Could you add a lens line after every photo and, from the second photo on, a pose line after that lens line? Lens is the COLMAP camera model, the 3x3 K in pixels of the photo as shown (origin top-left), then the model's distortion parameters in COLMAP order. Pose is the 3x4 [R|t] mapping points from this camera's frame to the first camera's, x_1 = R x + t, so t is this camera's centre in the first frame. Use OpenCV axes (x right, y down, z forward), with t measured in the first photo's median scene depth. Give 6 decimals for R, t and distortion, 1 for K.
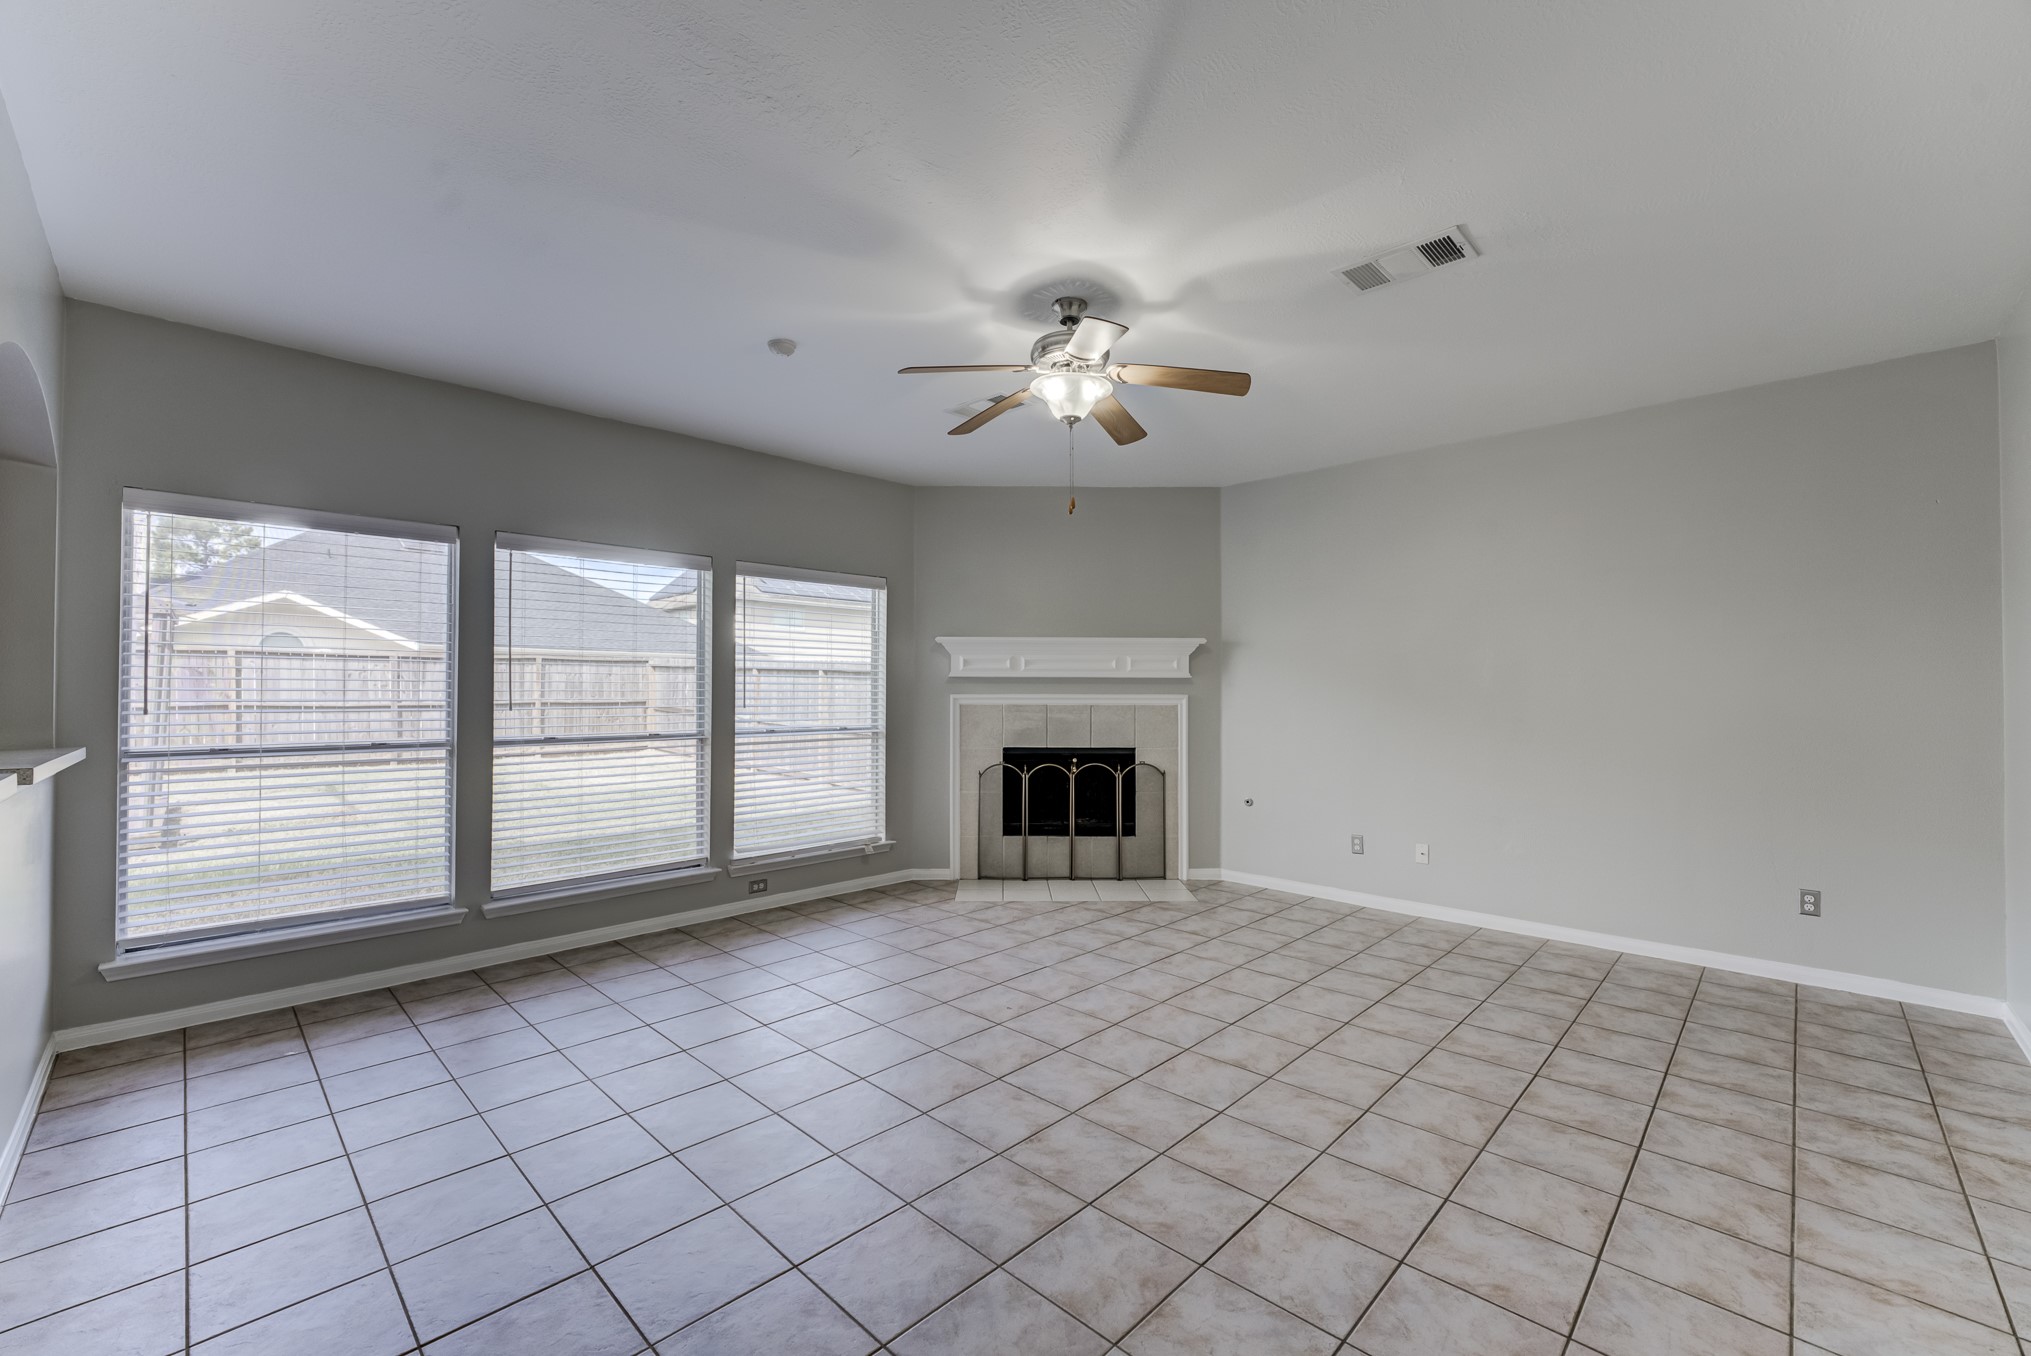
lens RADIAL K [[829.0, 0, 1015.5], [0, 829.0, 678.0], [0, 0, 1]] dist [-0.008406, 0.000228]
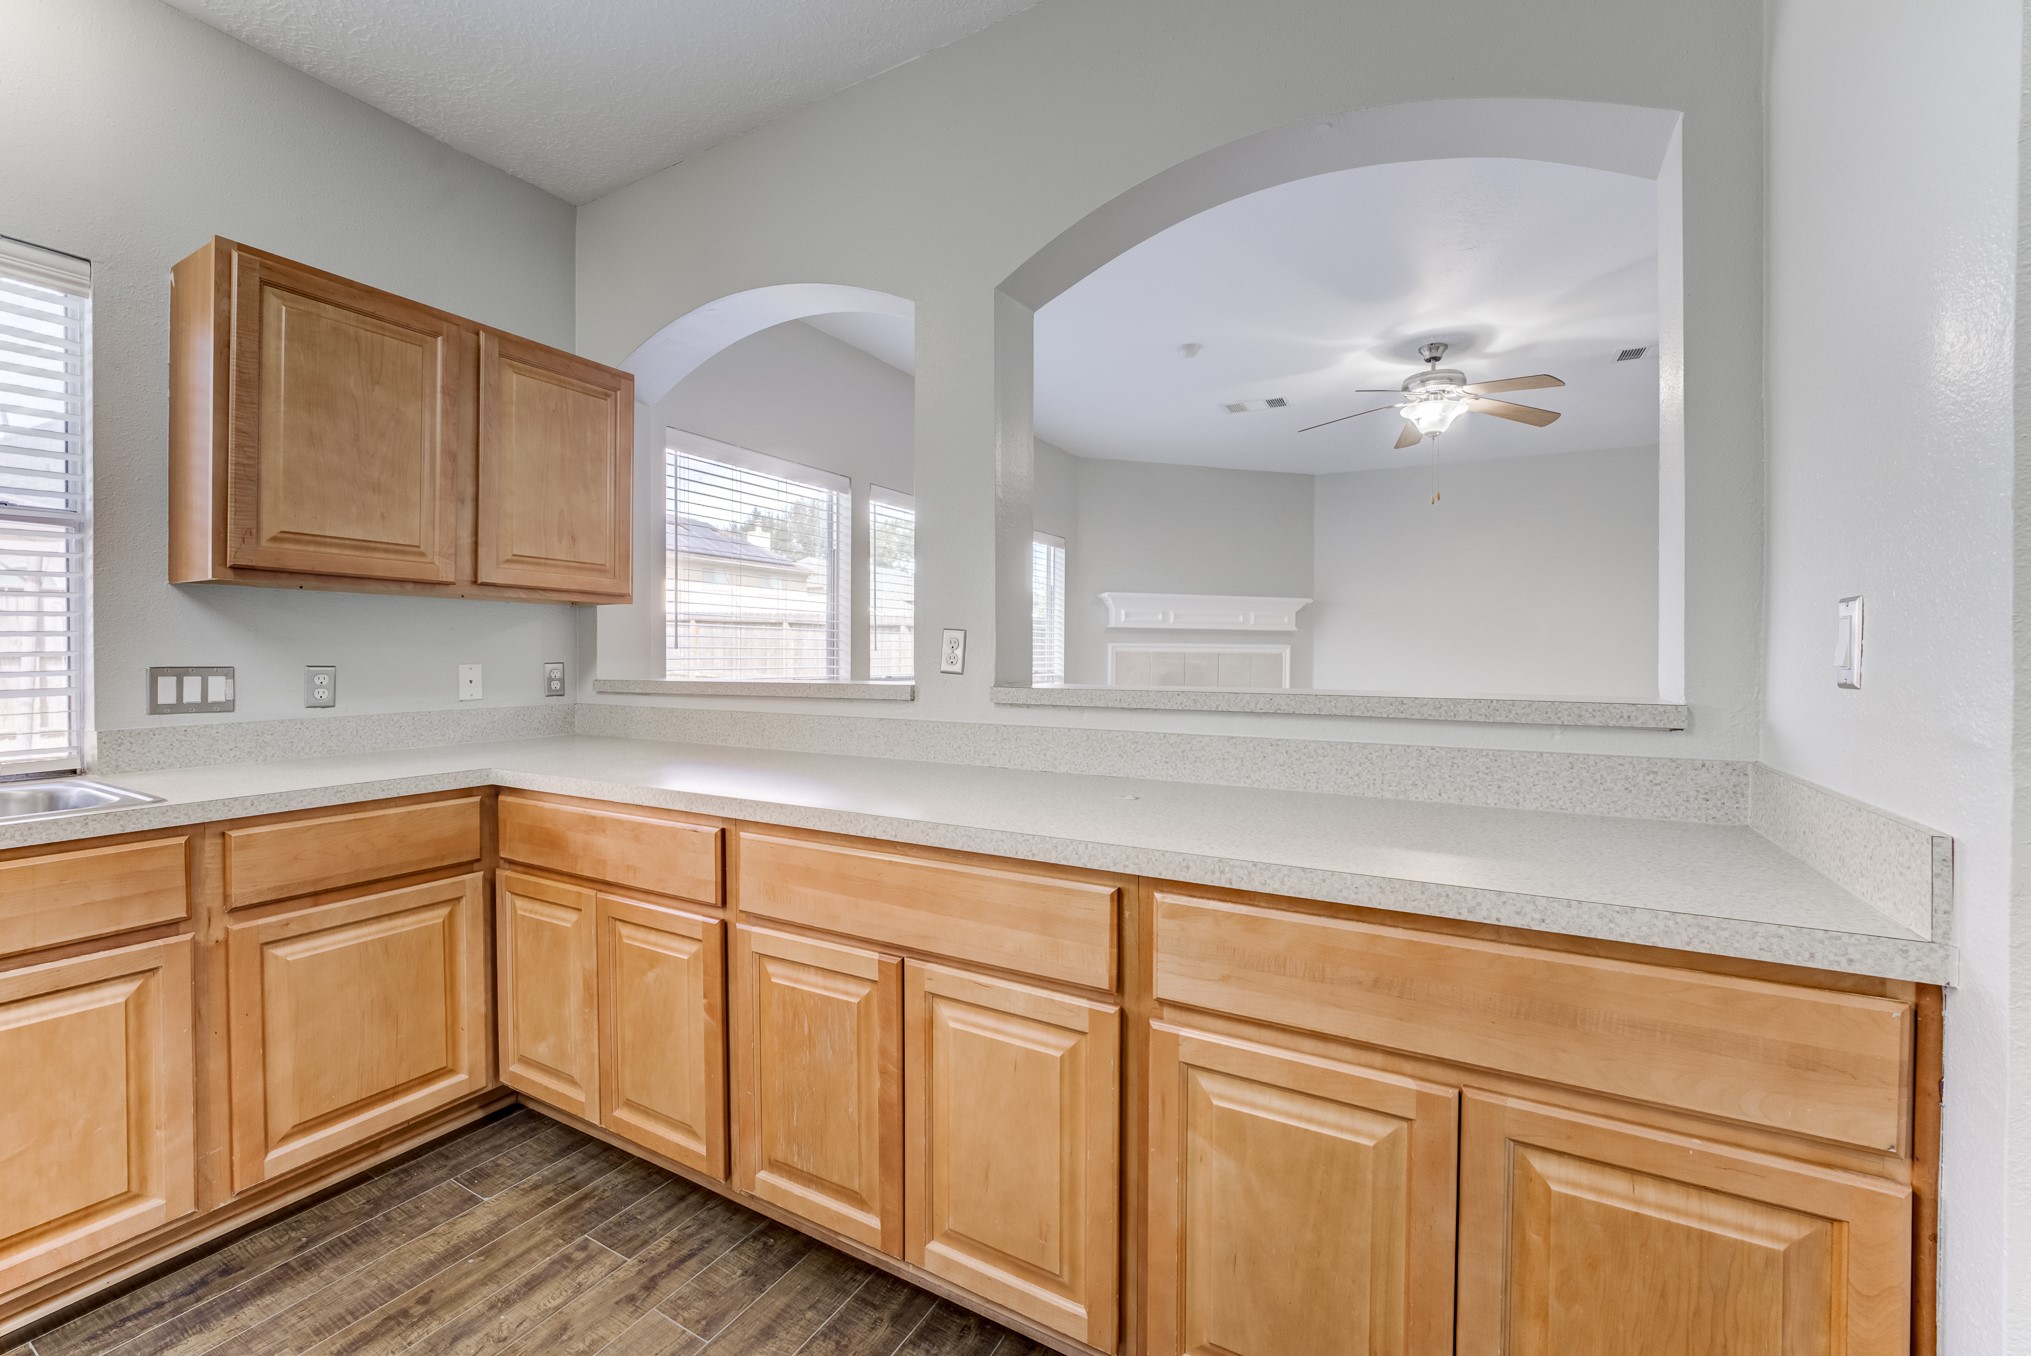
lens RADIAL K [[825.9, 0, 994.0], [0, 825.9, 660.3], [0, 0, 1]] dist [-0.011771, 0.000320]
pose [[0.968273, 0.001839, 0.249888, -0.522798], [-0.008890, 0.999594, 0.027088, 0.014502], [-0.249737, -0.028450, 0.967896, -0.072212]]
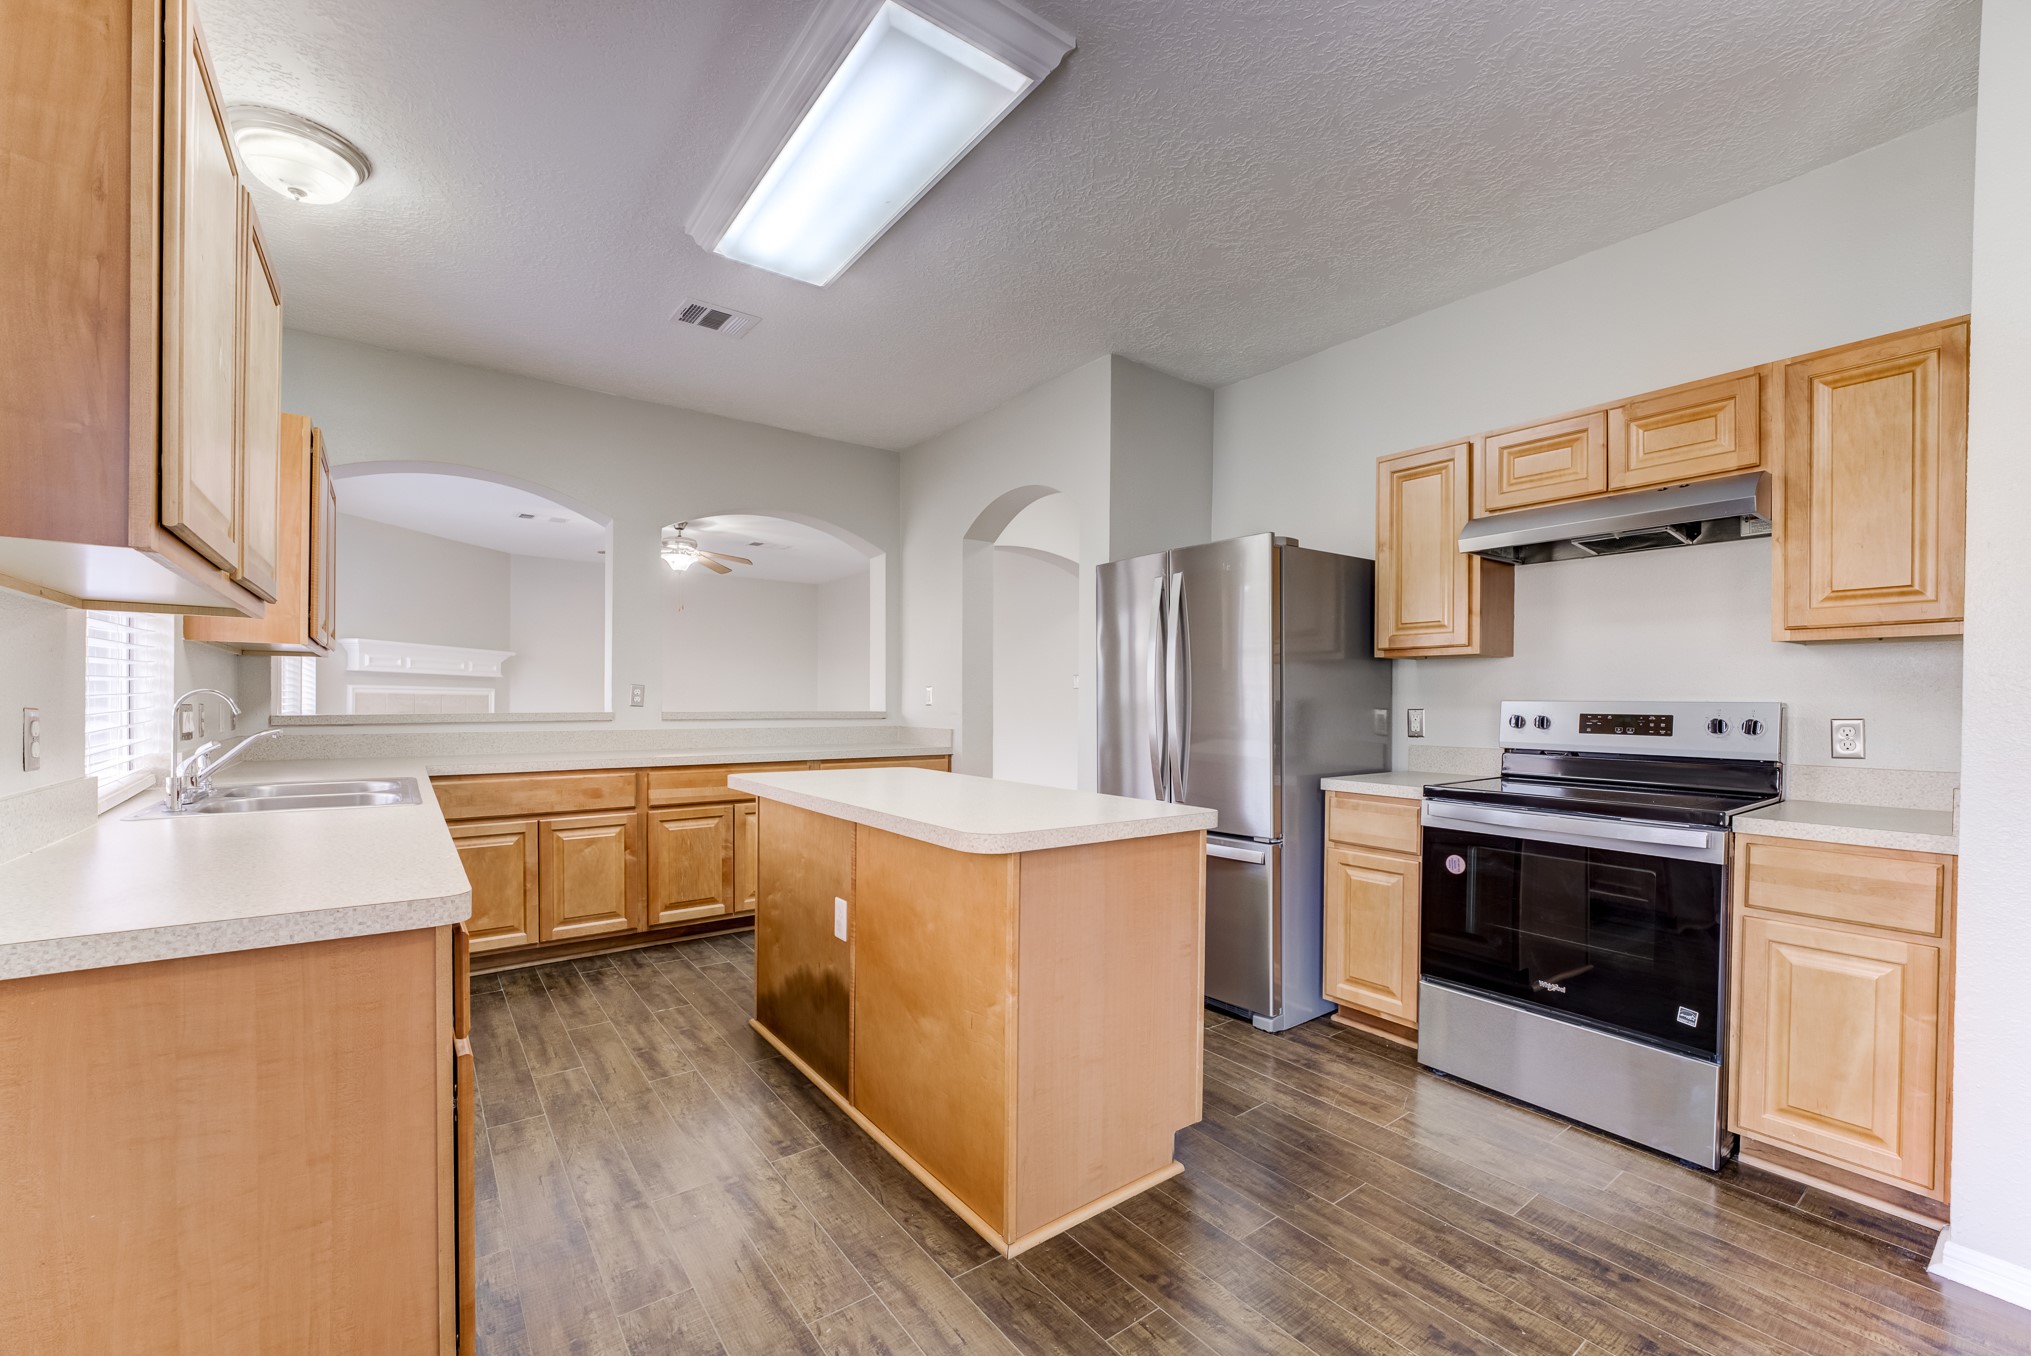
lens RADIAL K [[829.6, 0, 1014.4], [0, 829.6, 707.1], [0, 0, 1]] dist [-0.007903, 0.000213]
pose [[0.147739, -0.004997, 0.989014, -1.167269], [-0.026443, 0.999610, 0.009000, 0.015737], [-0.988673, -0.027482, 0.147549, -0.167762]]
